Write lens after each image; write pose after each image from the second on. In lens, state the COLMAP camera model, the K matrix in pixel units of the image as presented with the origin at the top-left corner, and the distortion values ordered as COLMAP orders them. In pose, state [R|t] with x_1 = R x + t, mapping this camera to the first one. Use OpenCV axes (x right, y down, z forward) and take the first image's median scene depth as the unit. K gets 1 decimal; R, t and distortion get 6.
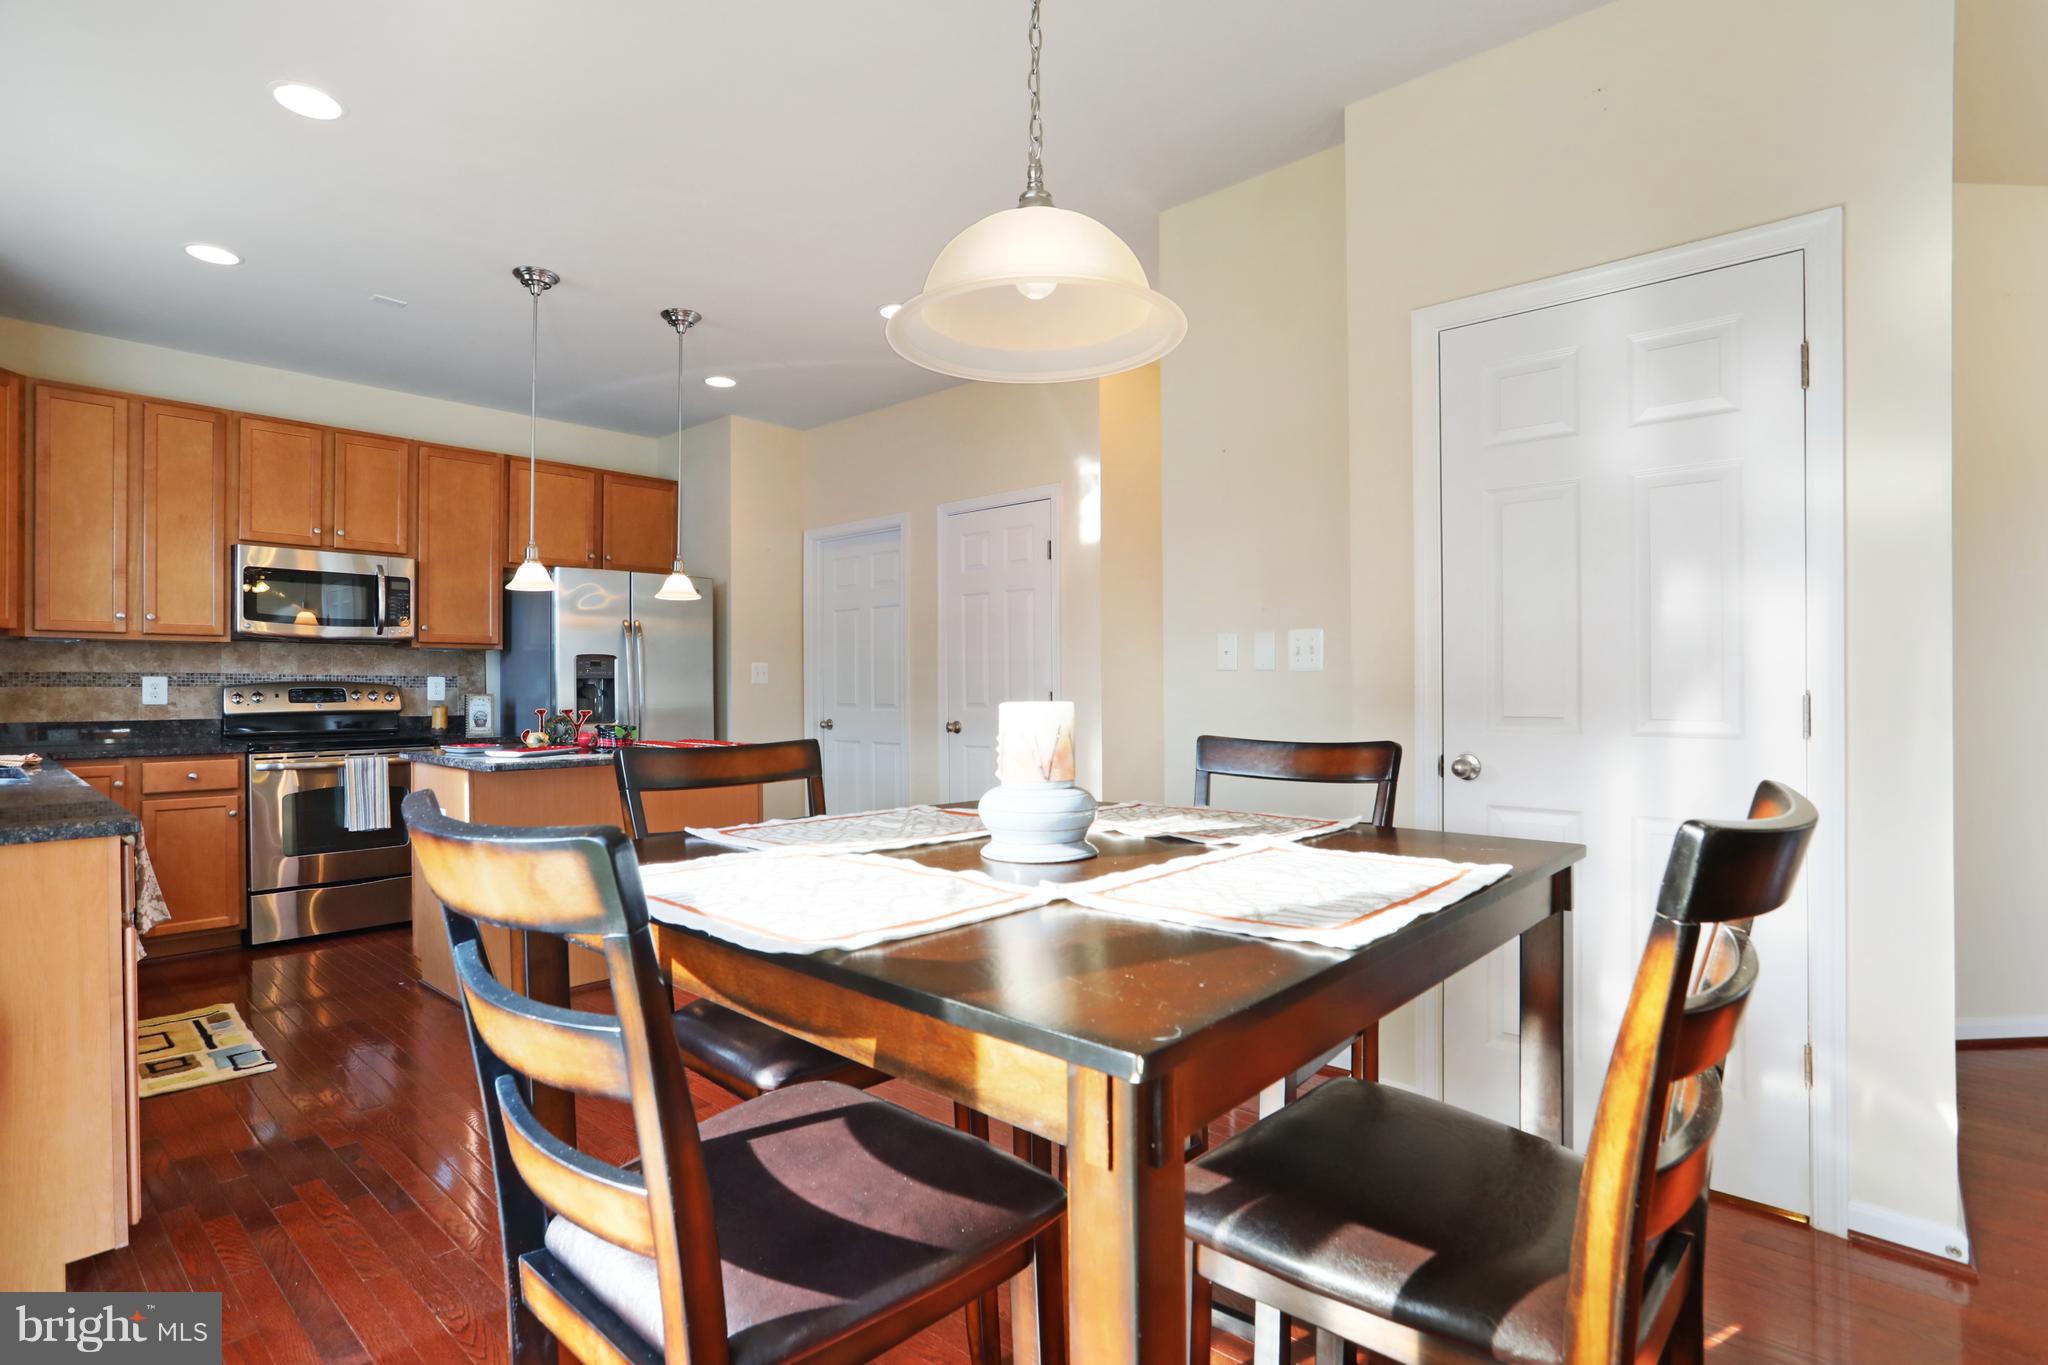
lens RADIAL K [[1066.8, 0, 1025.6], [0, 1066.8, 690.3], [0, 0, 1]] dist [0.002103, 0.001463]
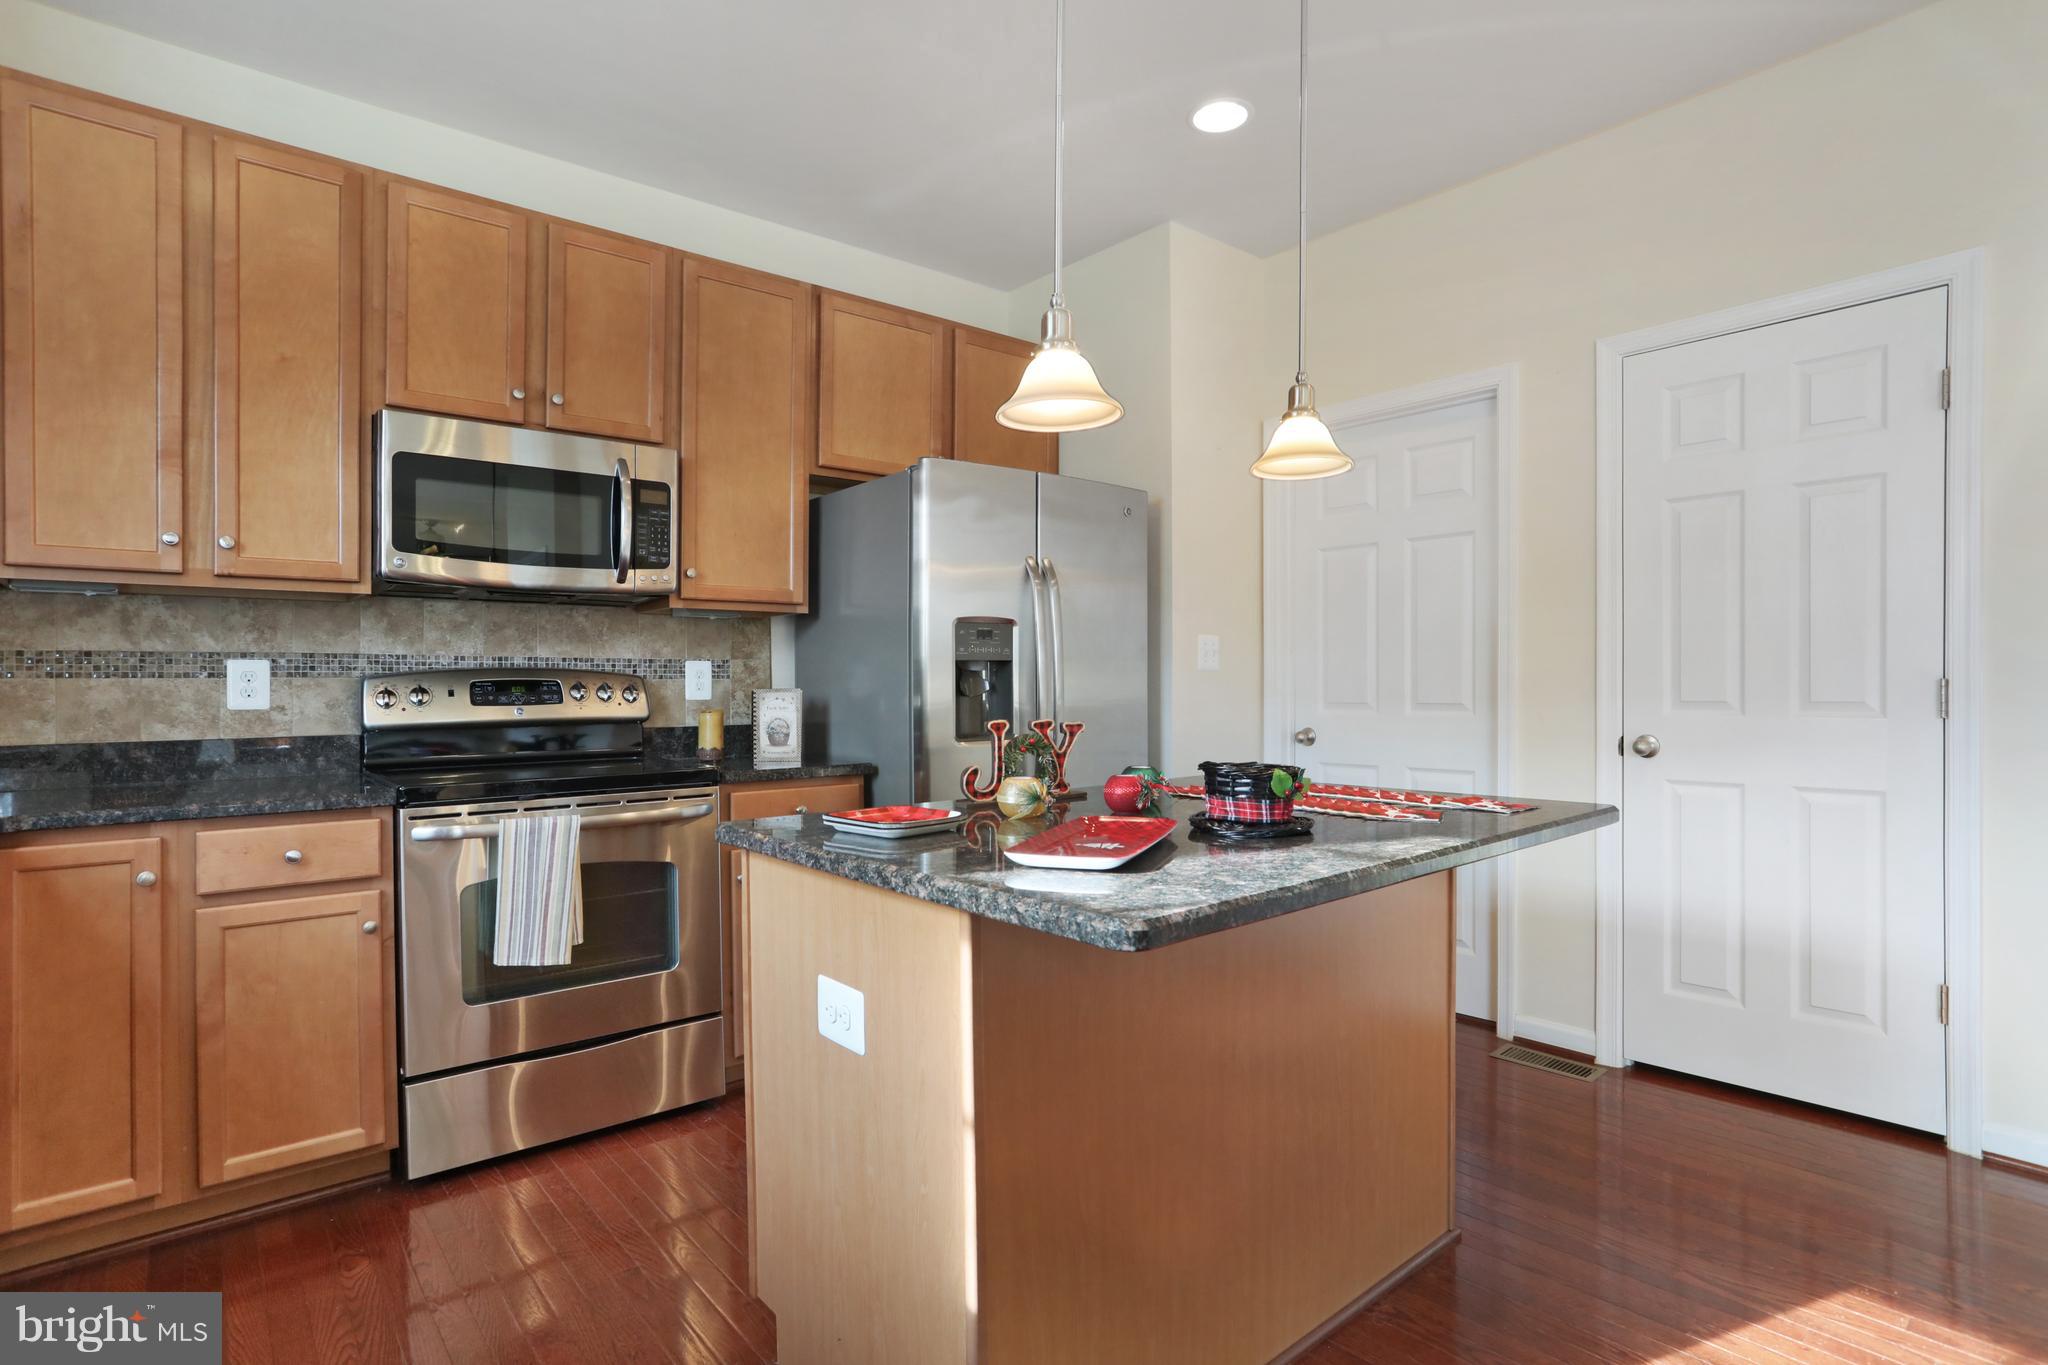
lens RADIAL K [[1001.1, 0, 1024.0], [0, 1001.1, 682.5], [0, 0, 1]] dist [-0.019098, 0.000207]
pose [[0.995702, -0.004945, -0.092486, -0.351415], [0.004616, 0.999982, -0.003767, 0.002773], [0.092503, 0.003324, 0.995707, 0.505615]]
